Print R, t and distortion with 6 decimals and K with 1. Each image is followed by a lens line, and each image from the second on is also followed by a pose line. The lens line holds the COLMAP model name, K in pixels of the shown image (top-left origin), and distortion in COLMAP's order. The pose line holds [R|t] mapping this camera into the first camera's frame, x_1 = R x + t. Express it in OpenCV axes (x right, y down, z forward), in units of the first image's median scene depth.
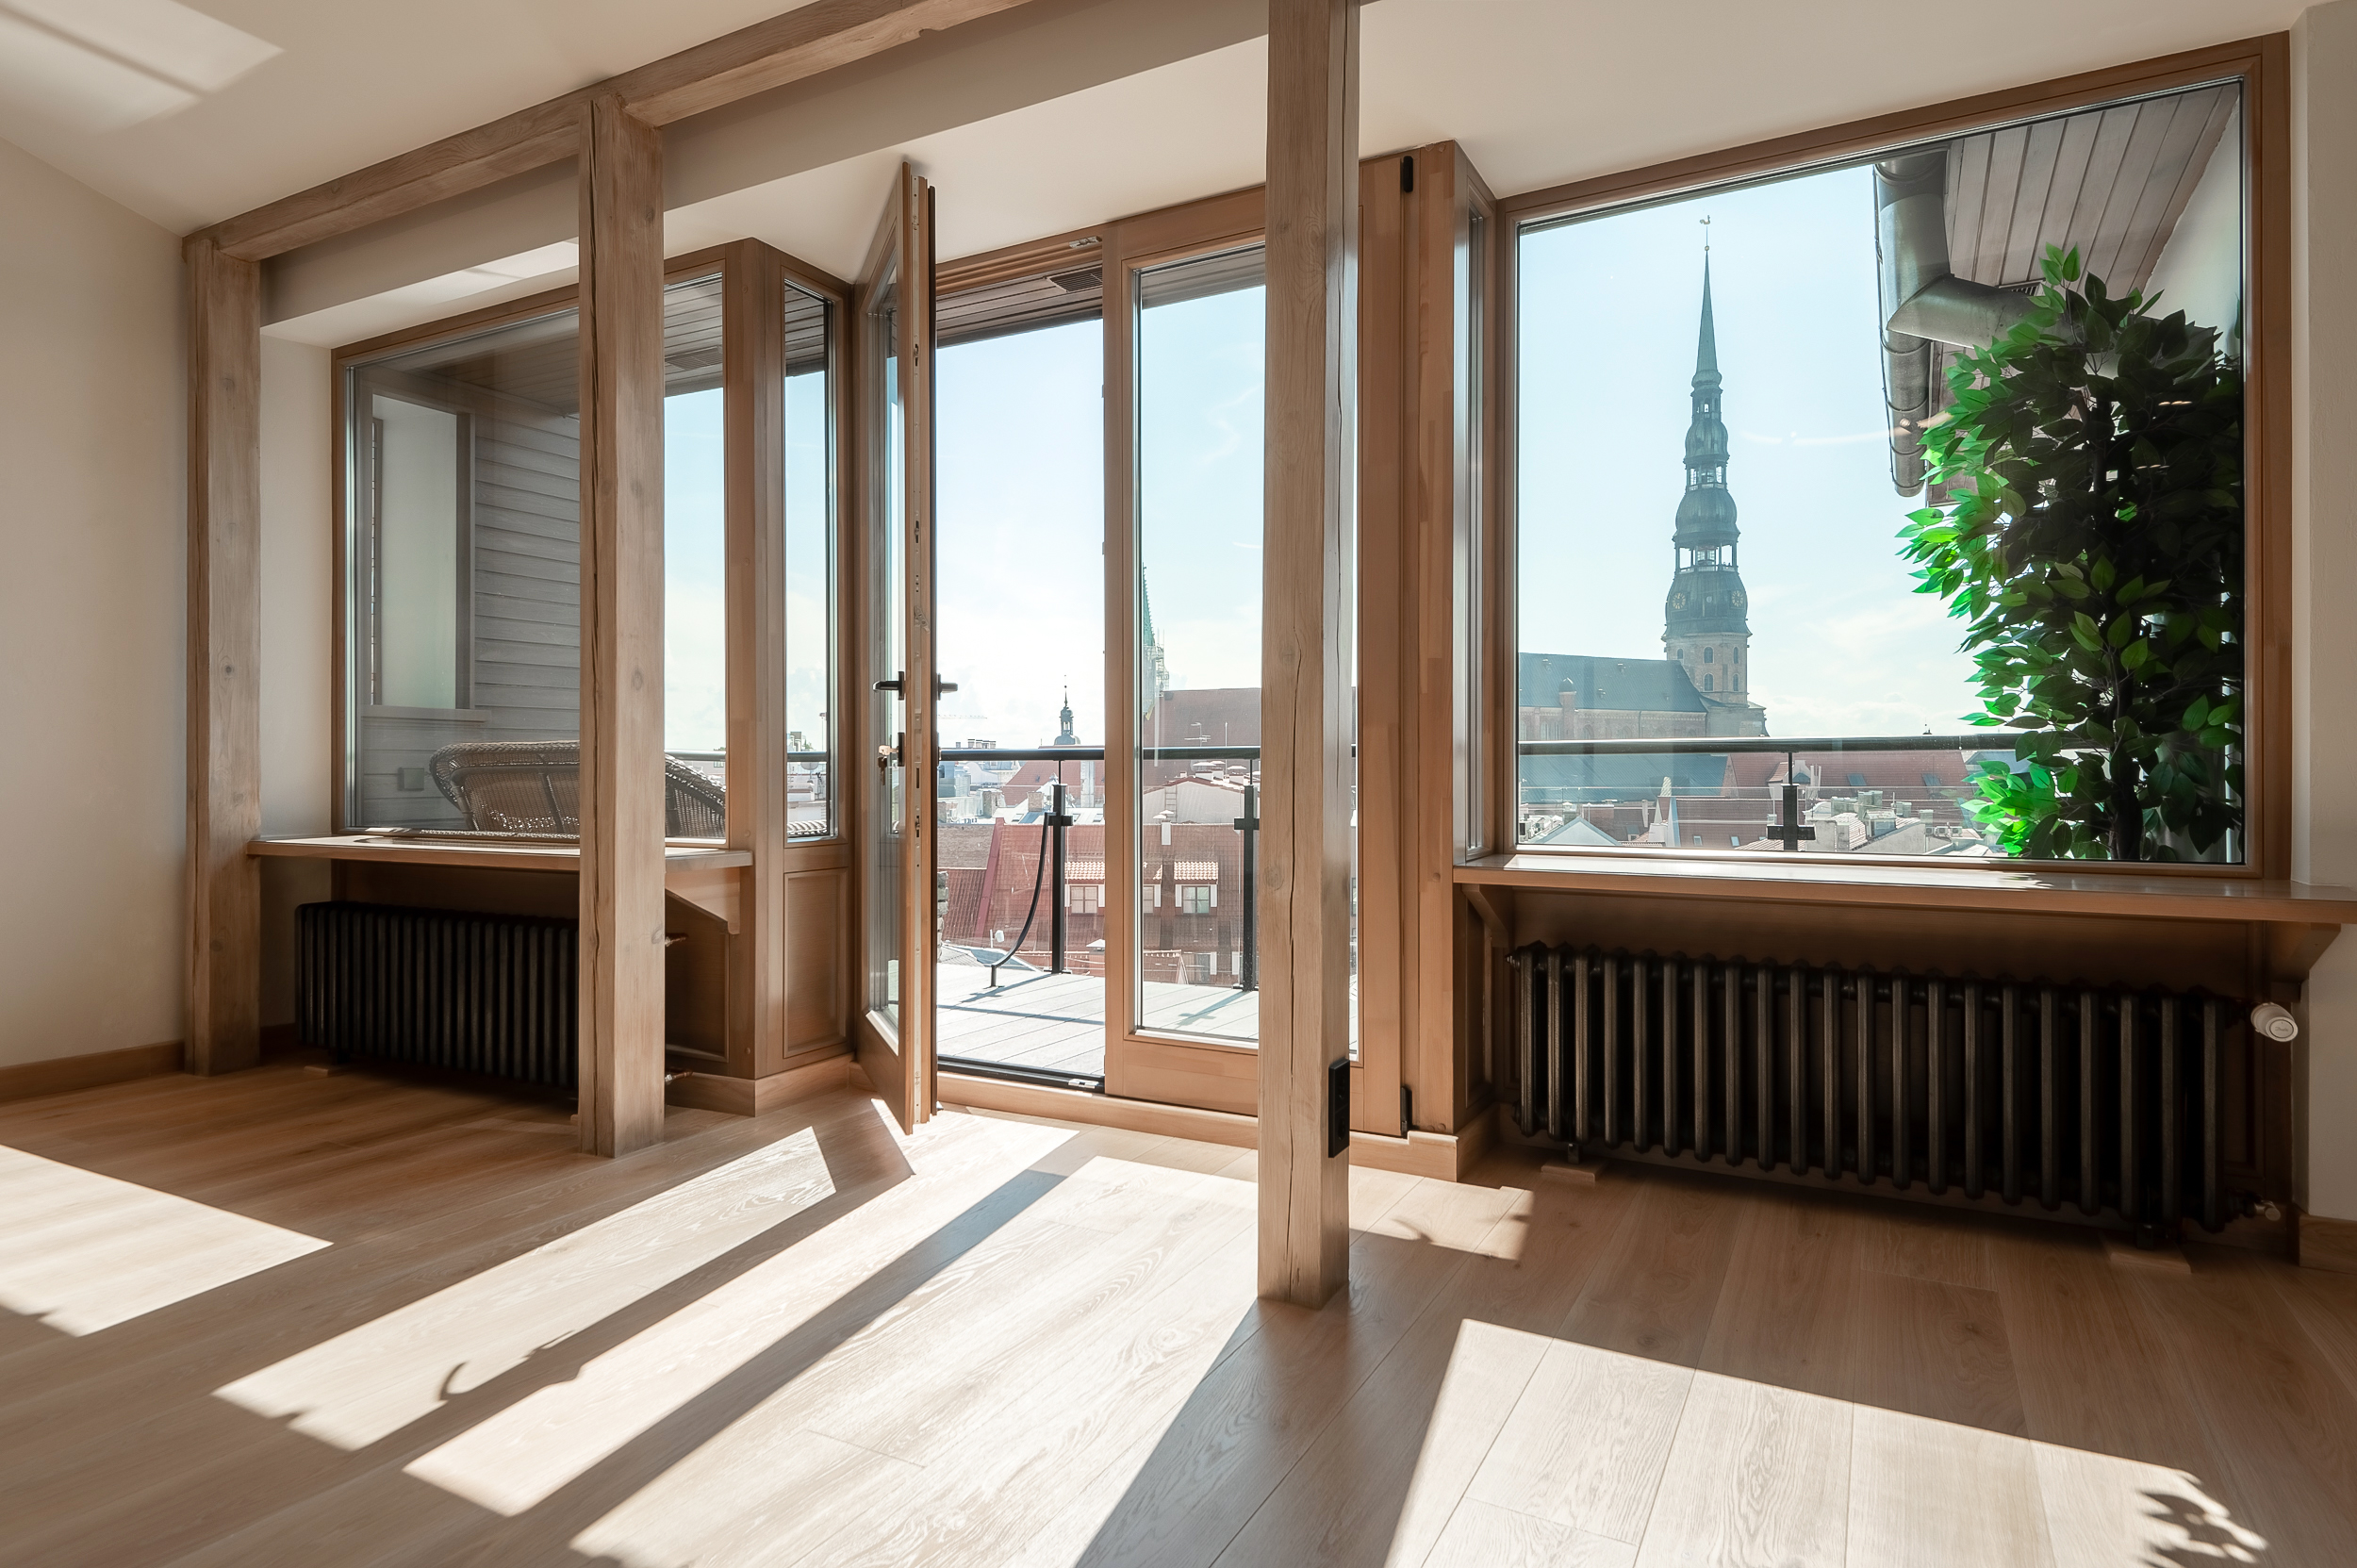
lens RADIAL K [[1316.5, 0, 1190.2], [0, 1316.5, 768.9], [0, 0, 1]] dist [0.016365, -0.005608]
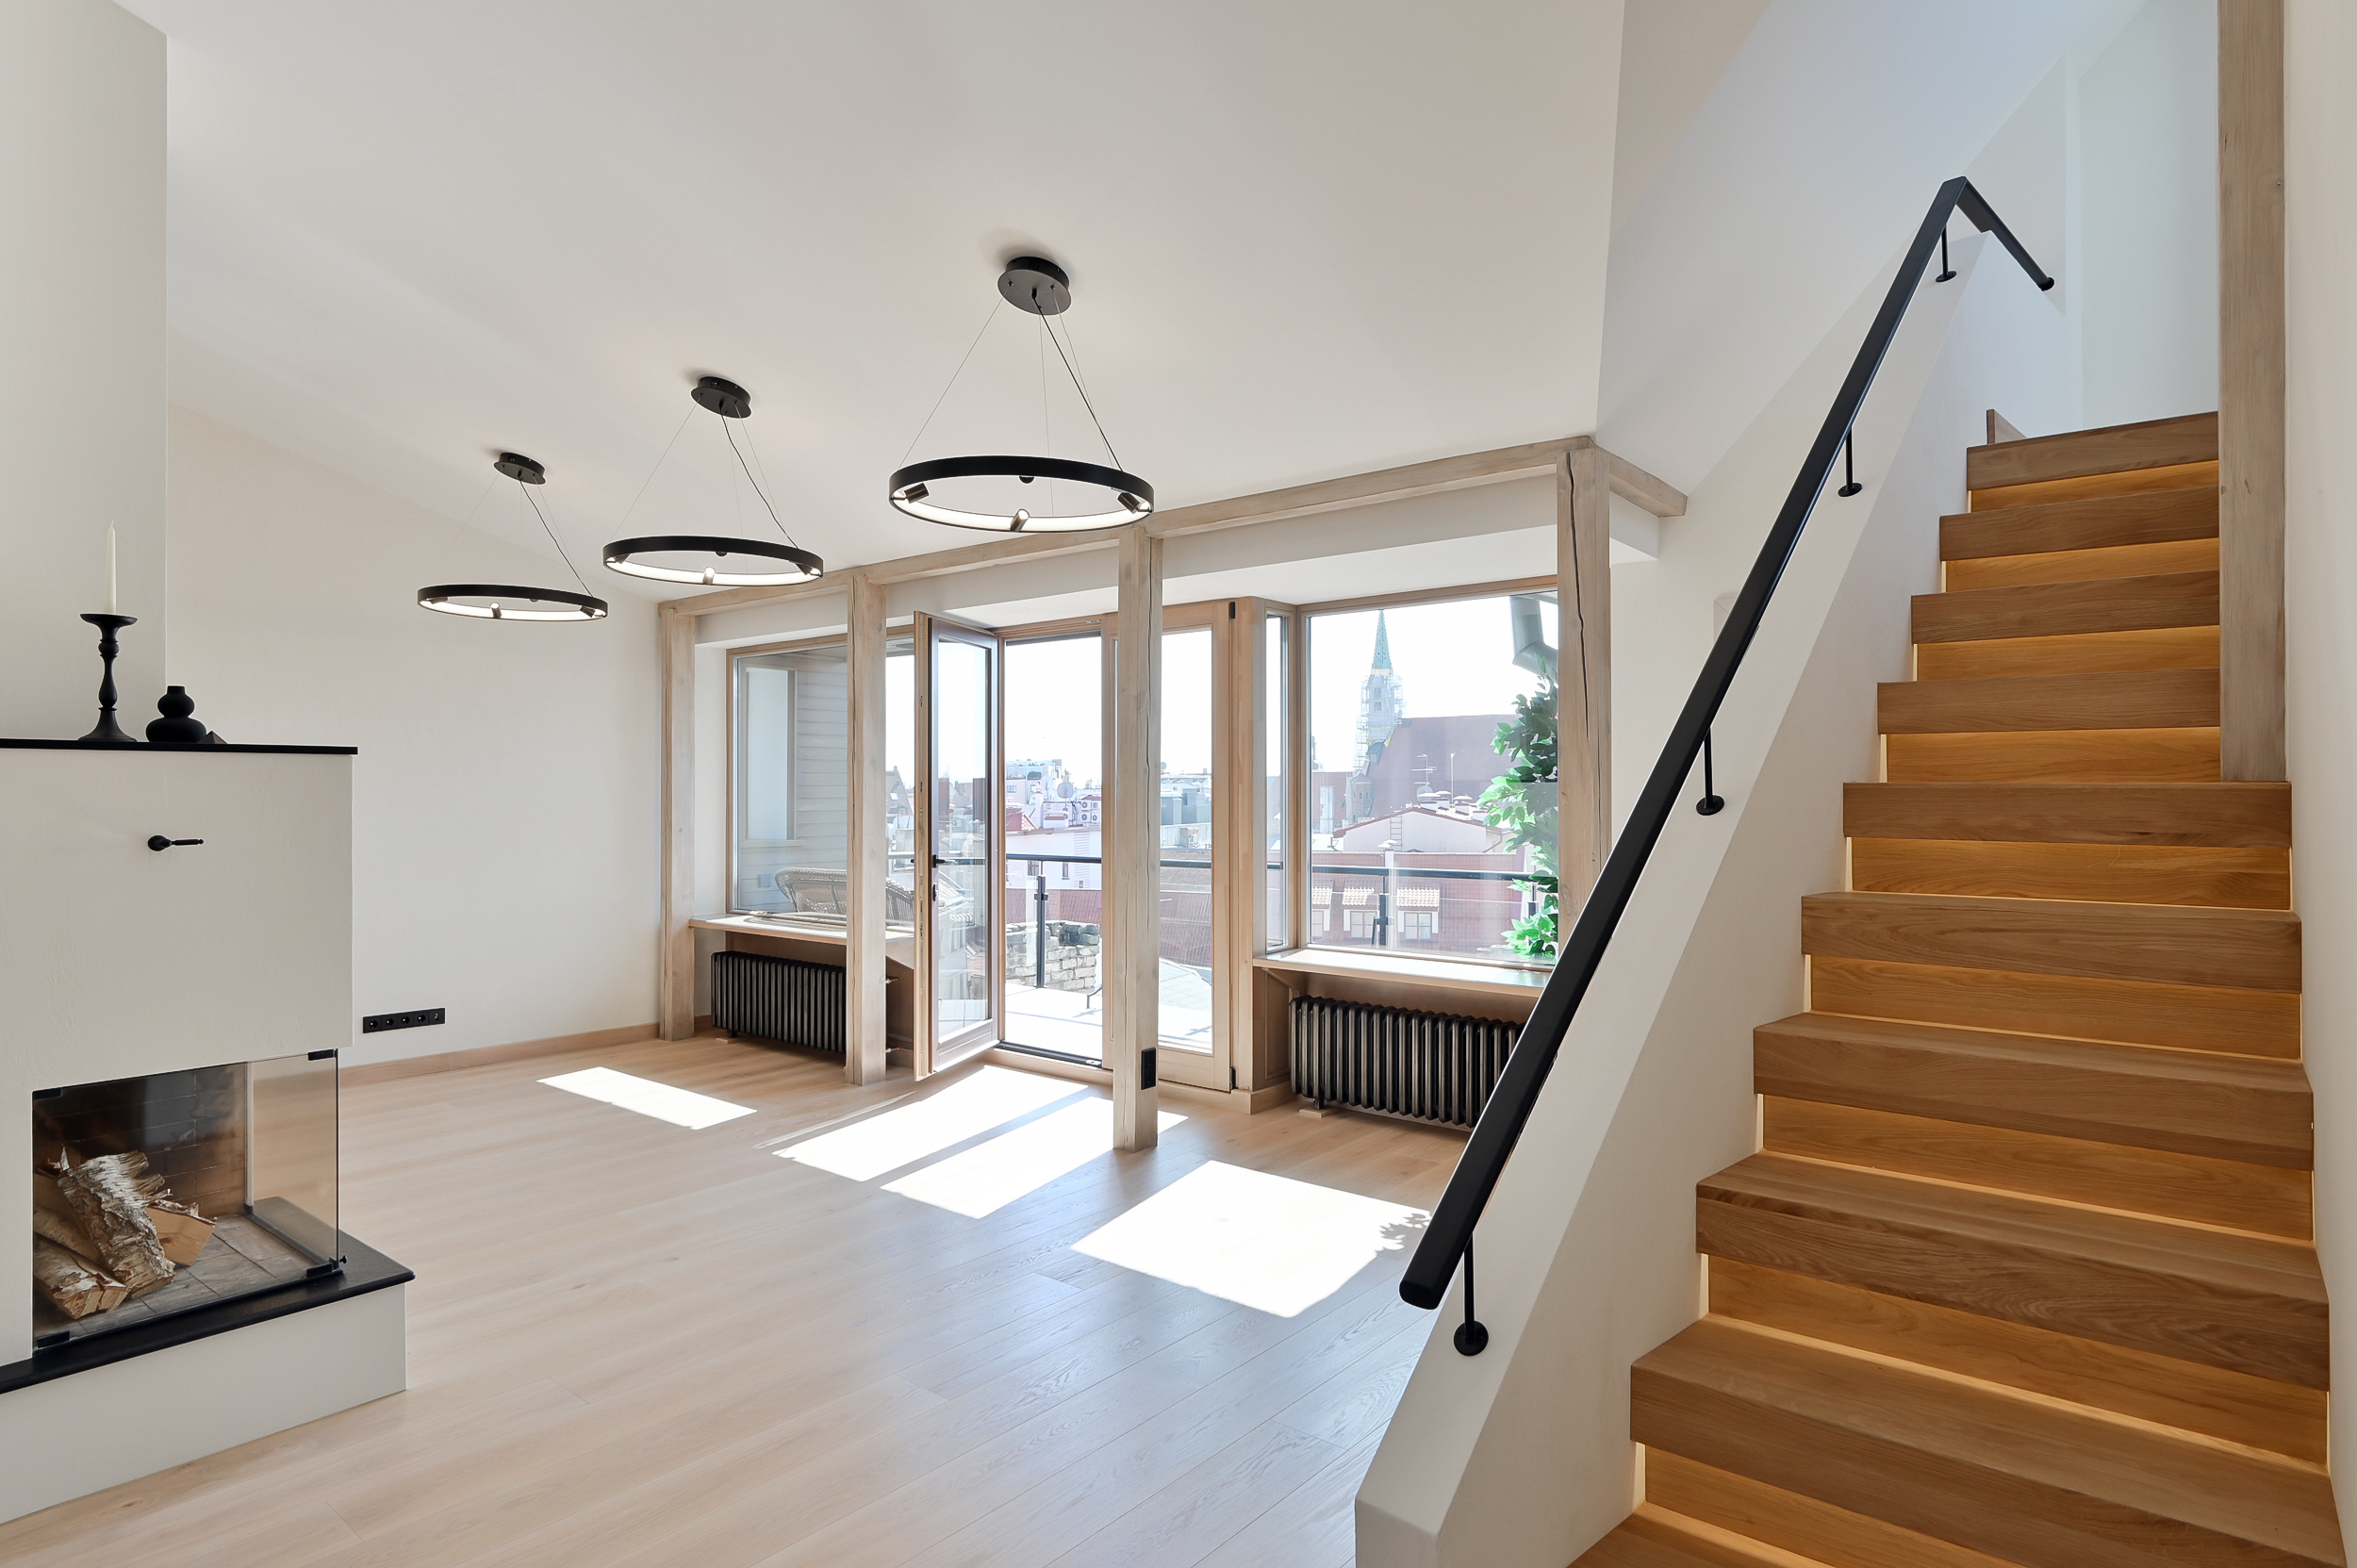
lens RADIAL K [[1284.7, 0, 1180.5], [0, 1284.7, 777.6], [0, 0, 1]] dist [-0.000516, -0.004171]
pose [[0.980751, -0.002302, -0.195250, 0.353474], [0.000191, 0.999941, -0.010828, -0.132227], [0.195264, 0.010582, 0.980694, -0.694020]]
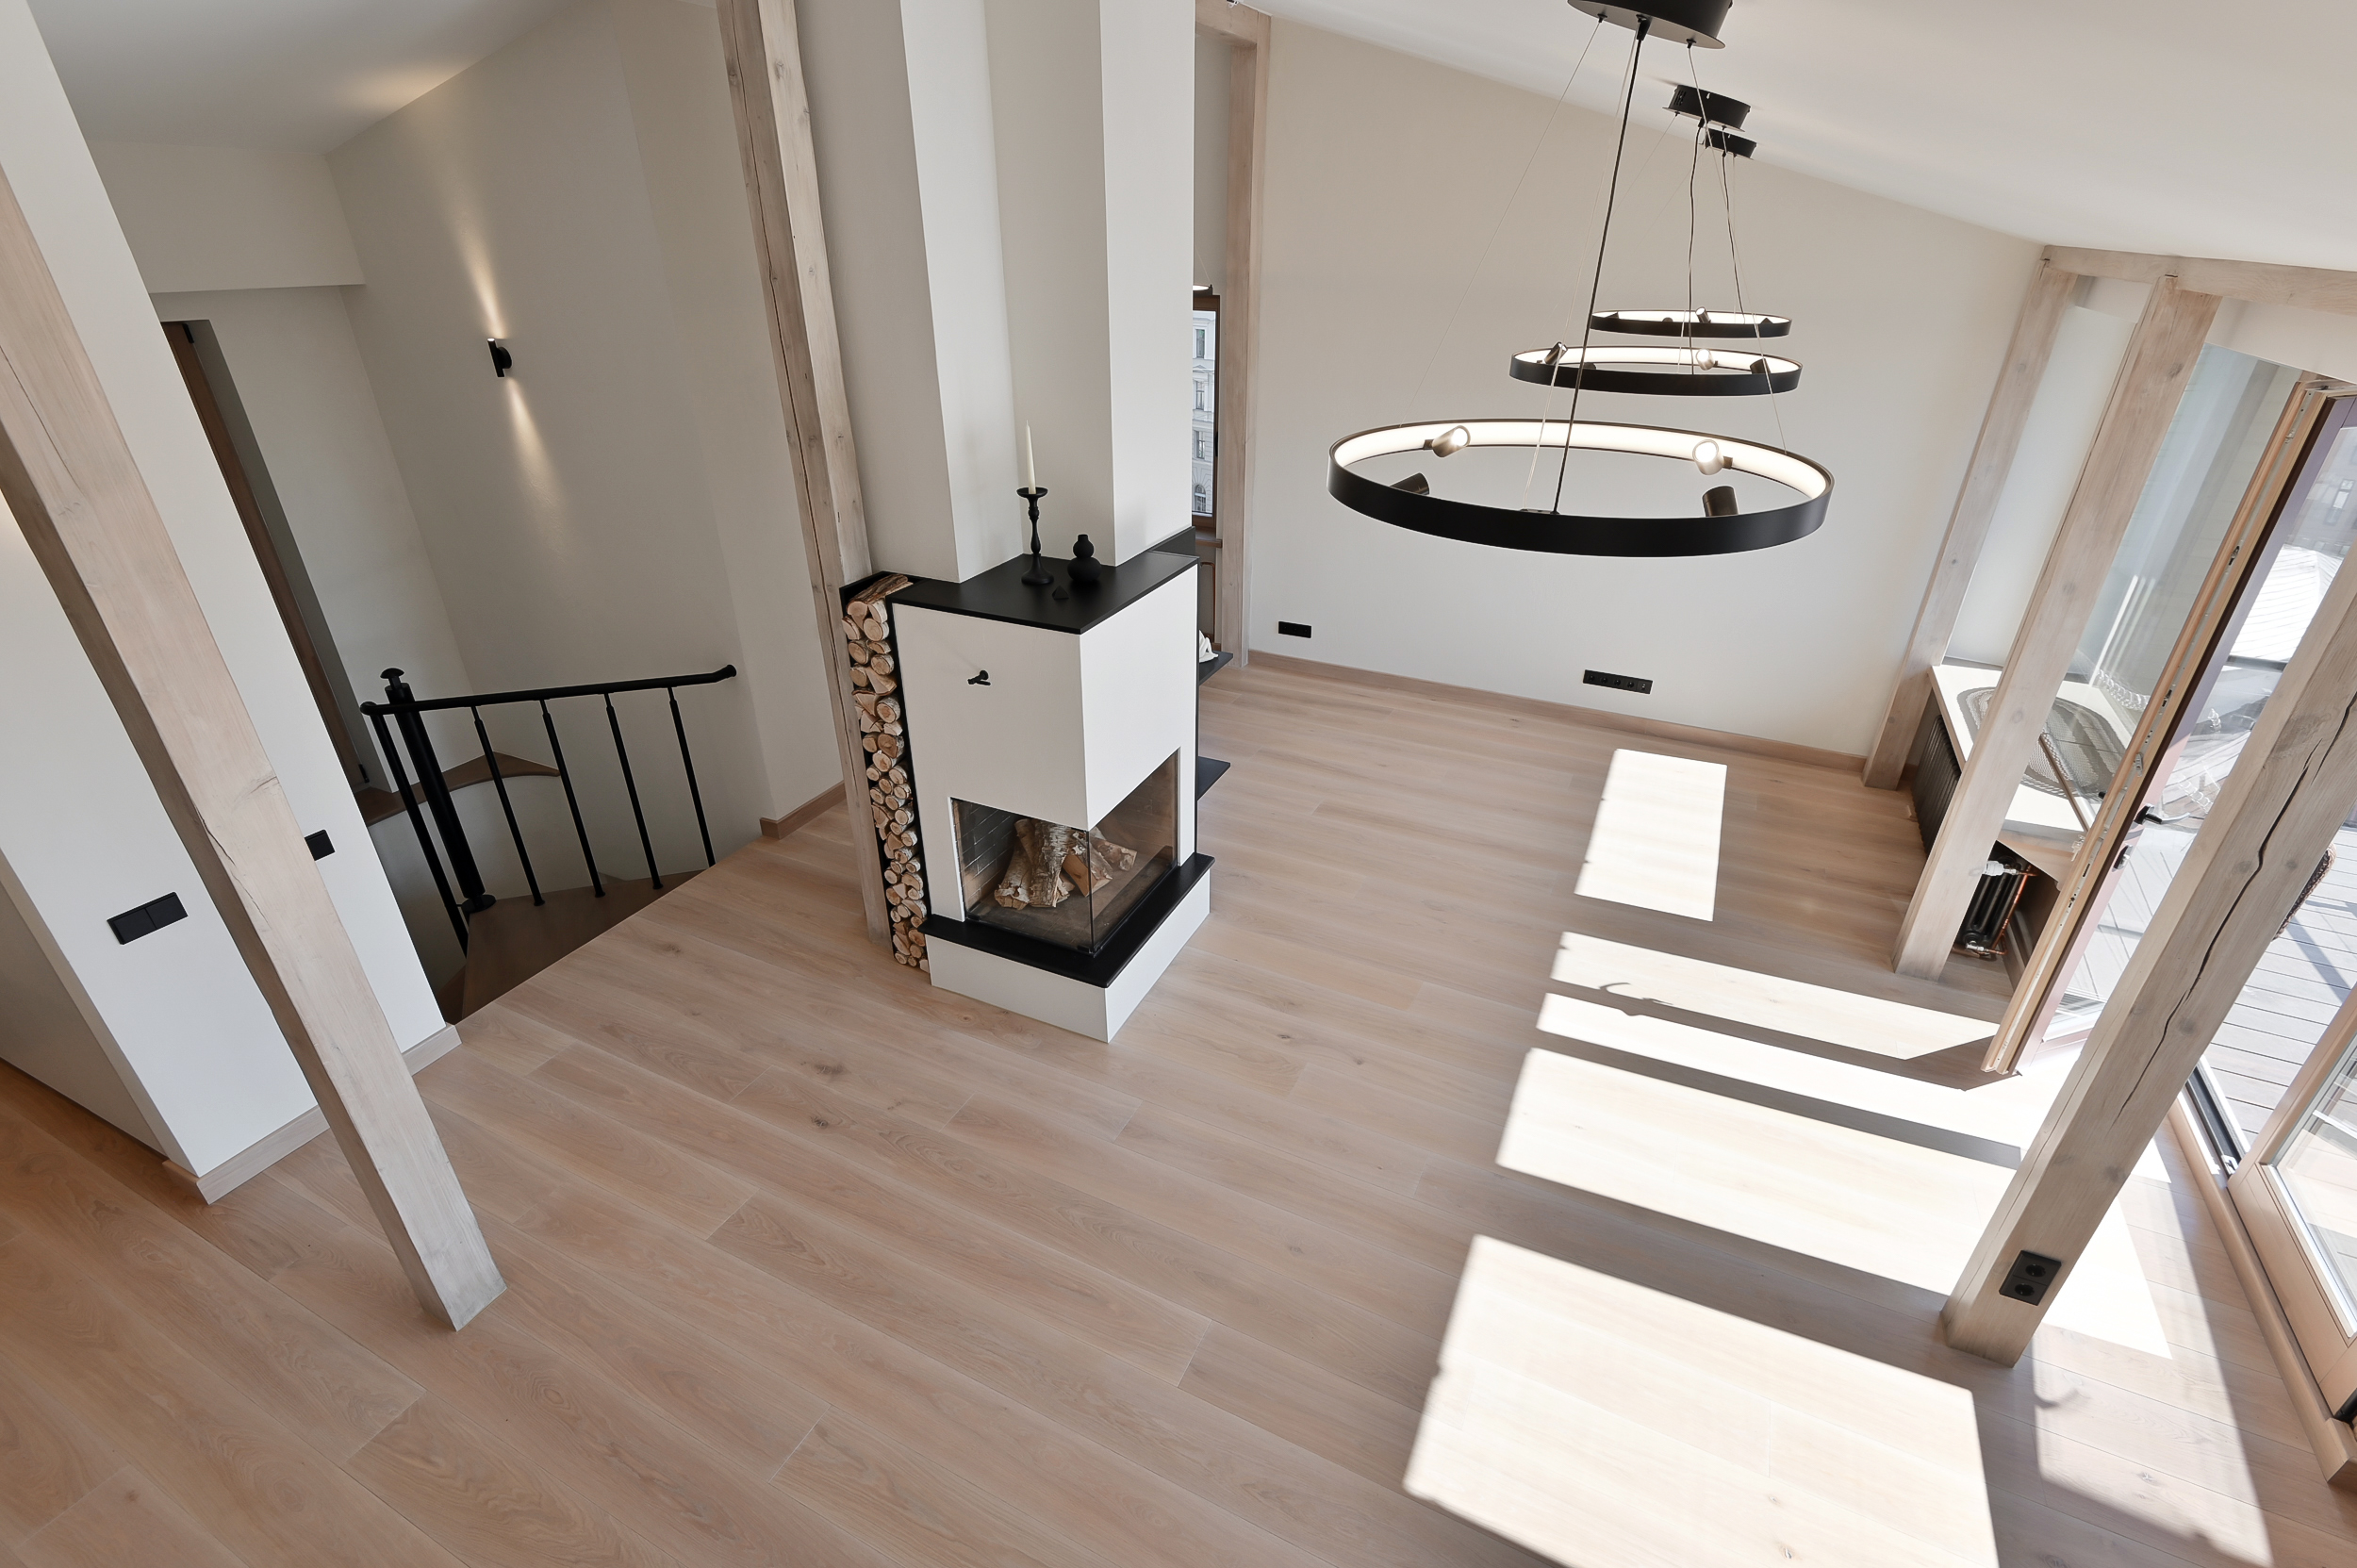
lens RADIAL K [[1067.0, 0, 1174.7], [0, 1067.0, 783.2], [0, 0, 1]] dist [0.015083, 0.000221]
pose [[0.030916, 0.464569, -0.884997, 0.503908], [0.004536, 0.885346, 0.464911, -0.444649], [0.999512, -0.018387, 0.025264, 0.038846]]
